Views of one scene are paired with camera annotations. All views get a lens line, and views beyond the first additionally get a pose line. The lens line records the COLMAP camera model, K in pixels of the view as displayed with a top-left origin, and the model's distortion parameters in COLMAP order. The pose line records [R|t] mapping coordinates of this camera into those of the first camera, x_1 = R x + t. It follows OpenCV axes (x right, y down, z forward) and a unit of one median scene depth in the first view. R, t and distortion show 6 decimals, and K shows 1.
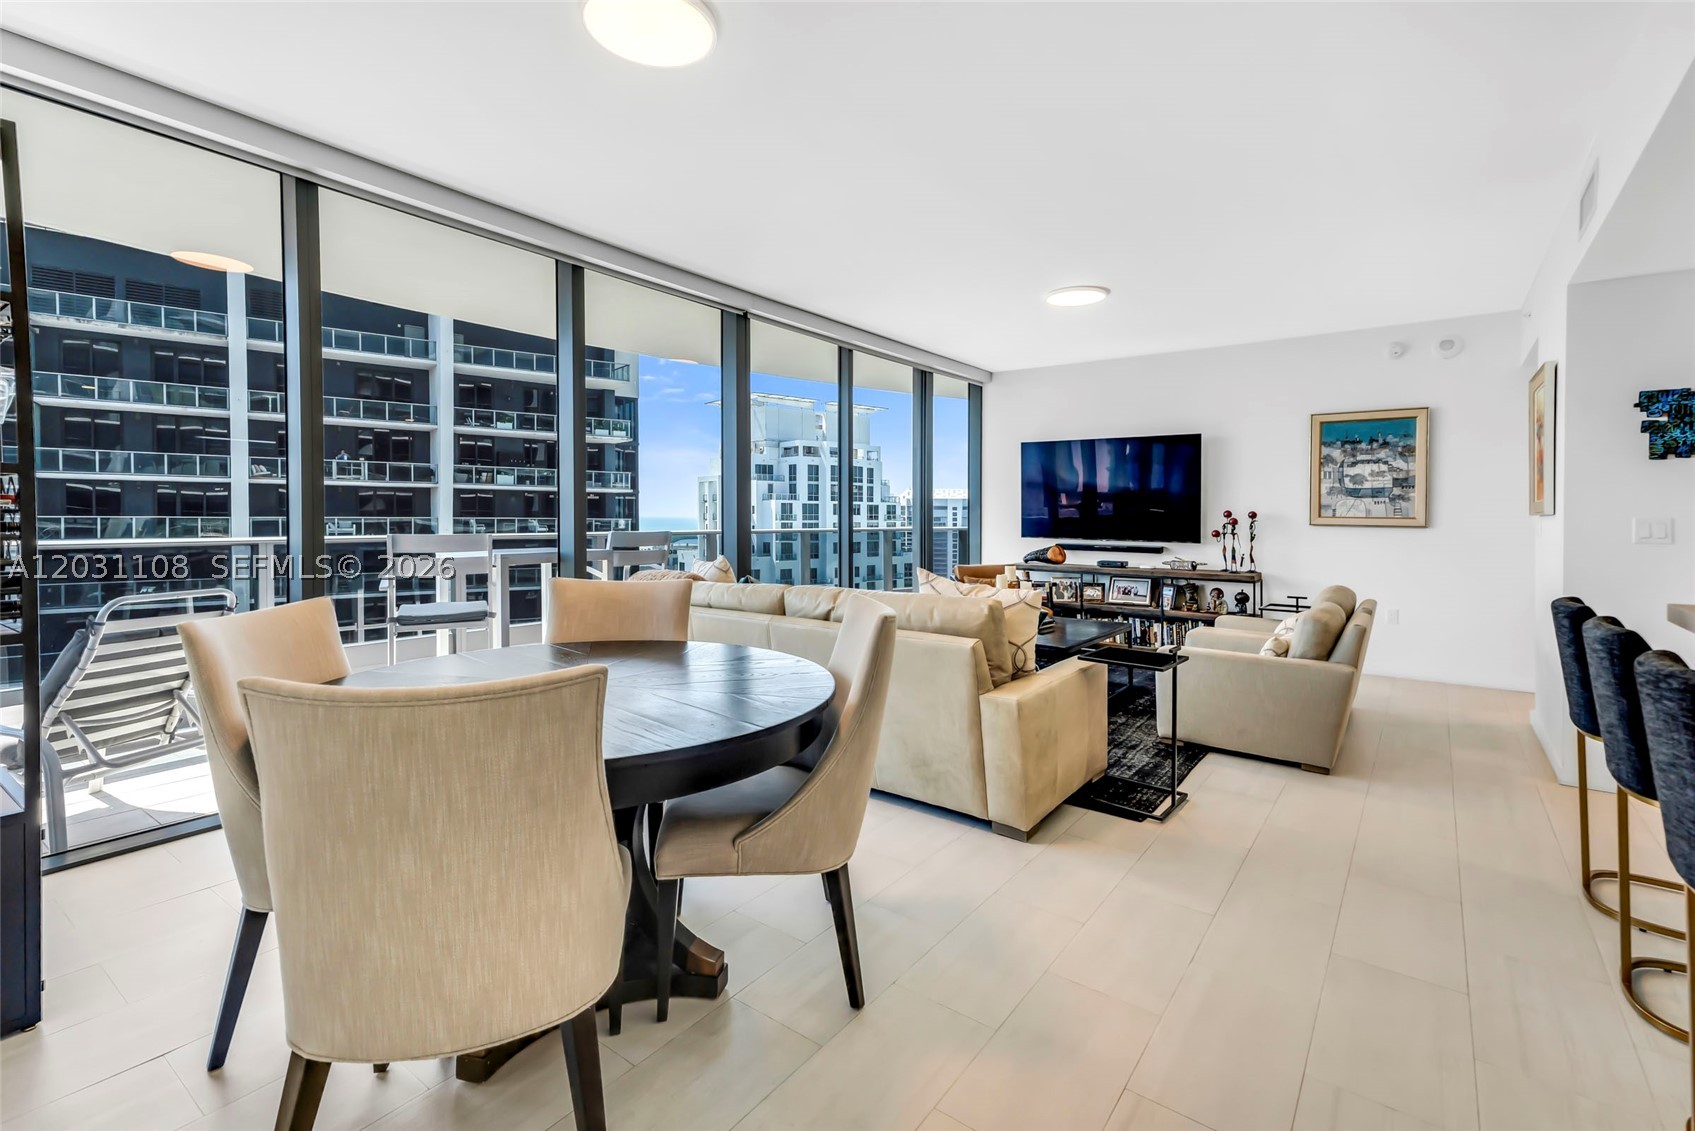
lens RADIAL K [[763.7, 0, 859.0], [0, 763.7, 516.8], [0, 0, 1]] dist [0.035578, -0.005204]
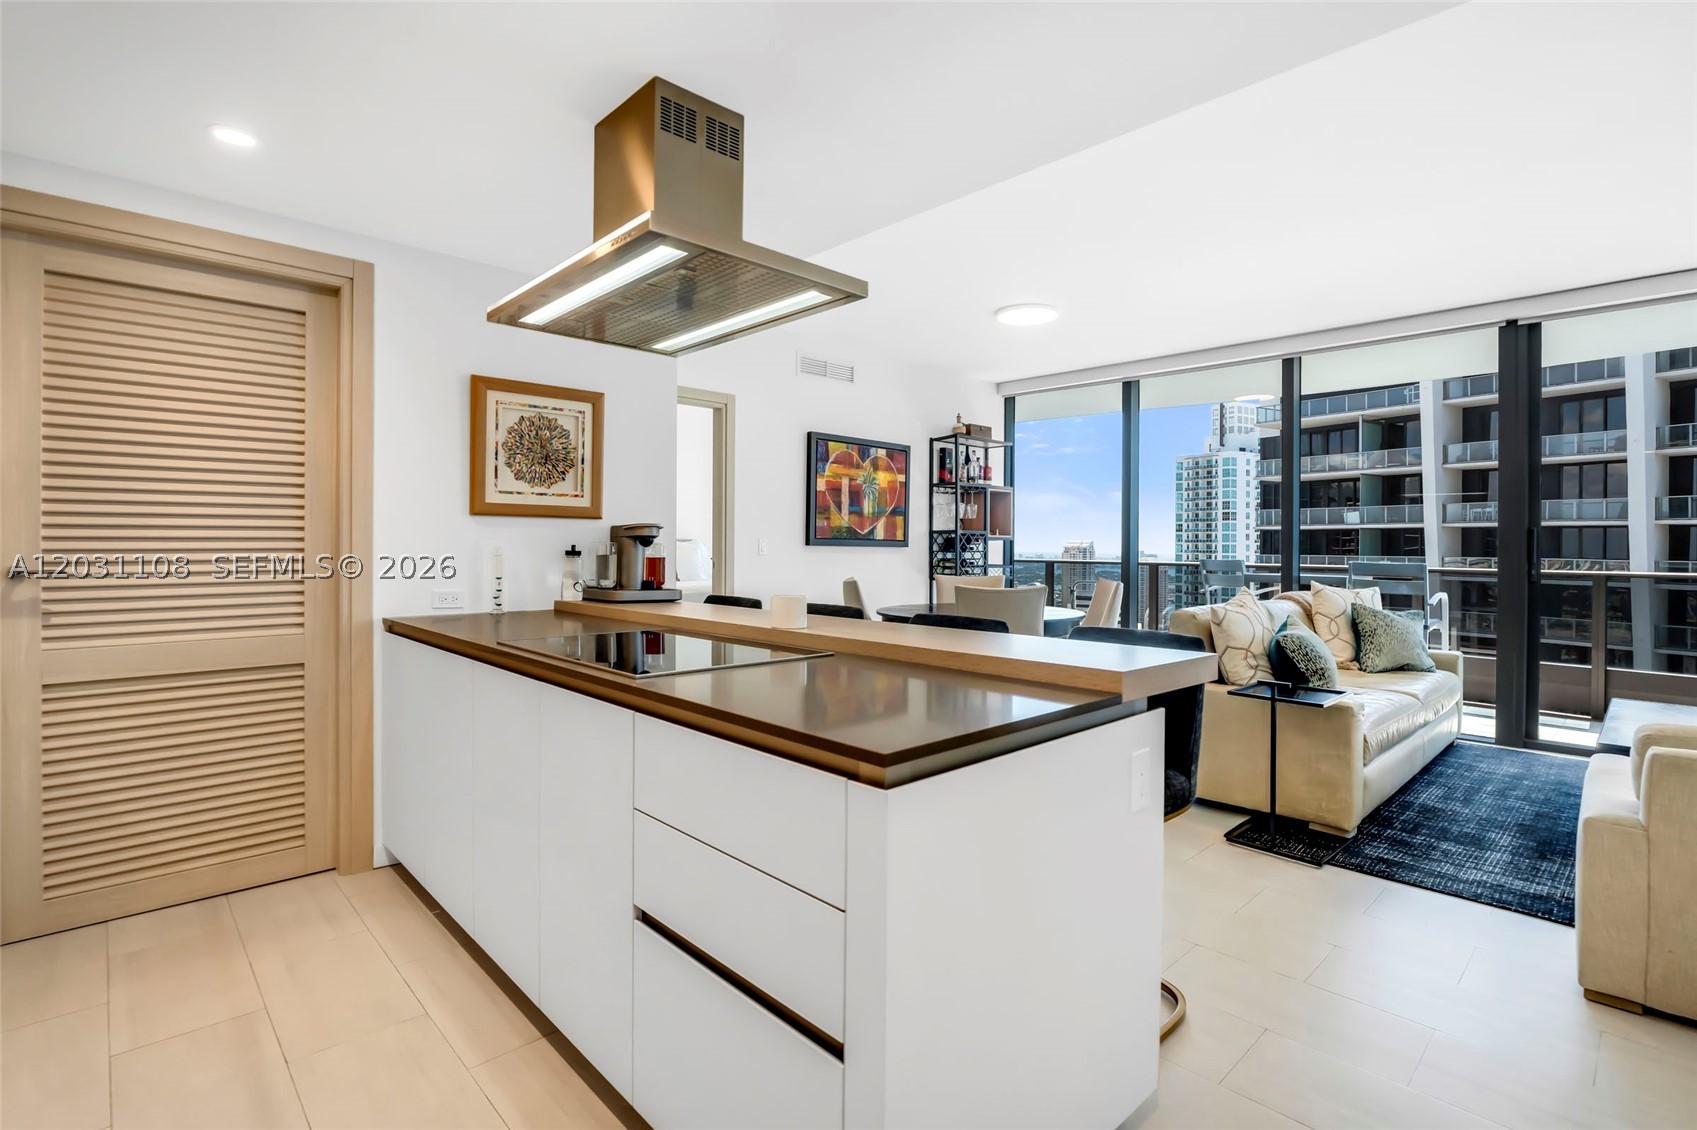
lens RADIAL K [[801.0, 0, 844.0], [0, 801.0, 548.3], [0, 0, 1]] dist [-0.025249, 0.004301]
pose [[-0.178763, -0.006311, -0.983872, 0.717492], [-0.014769, 0.999884, -0.003730, 0.011041], [0.983781, 0.013864, -0.178835, 0.317955]]
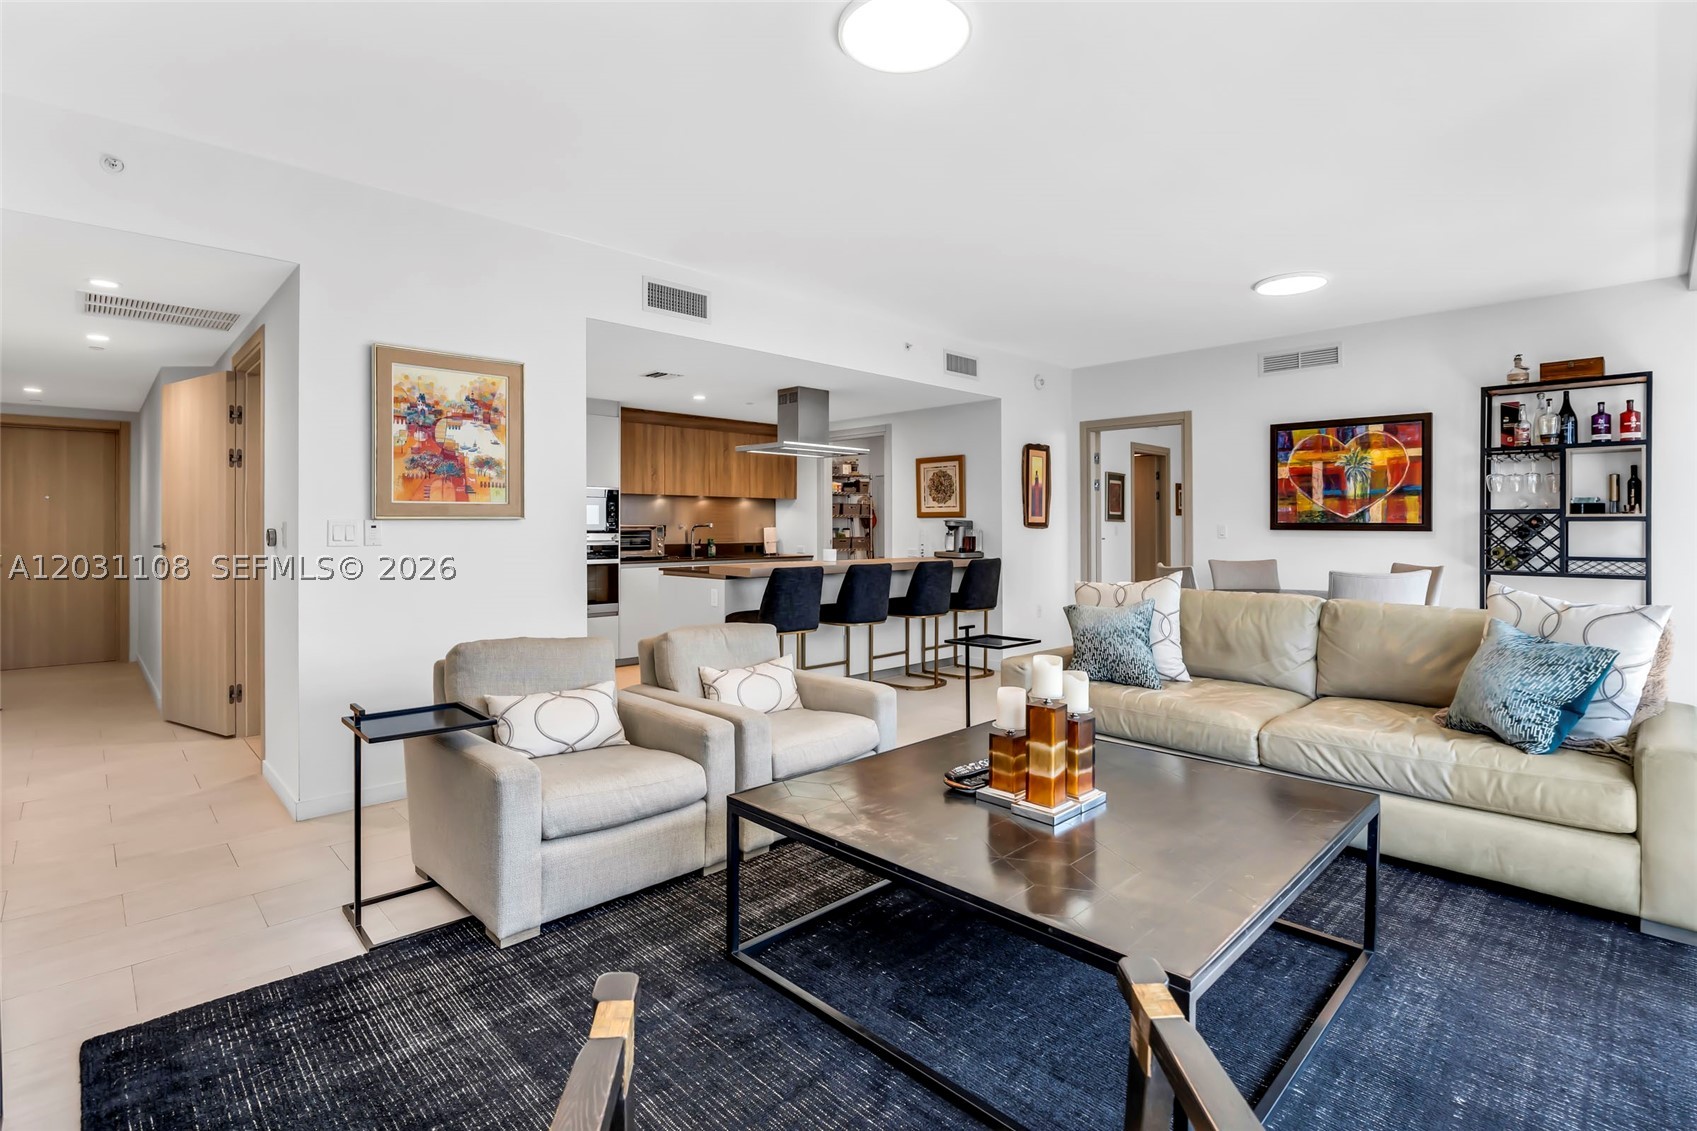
lens RADIAL K [[801.0, 0, 836.9], [0, 801.0, 518.0], [0, 0, 1]] dist [-0.025249, 0.004301]
pose [[-0.984378, -0.006236, 0.175956, 0.192478], [-0.007201, 0.999962, -0.004845, -0.000977], [-0.175919, -0.006036, -0.984386, 1.158699]]
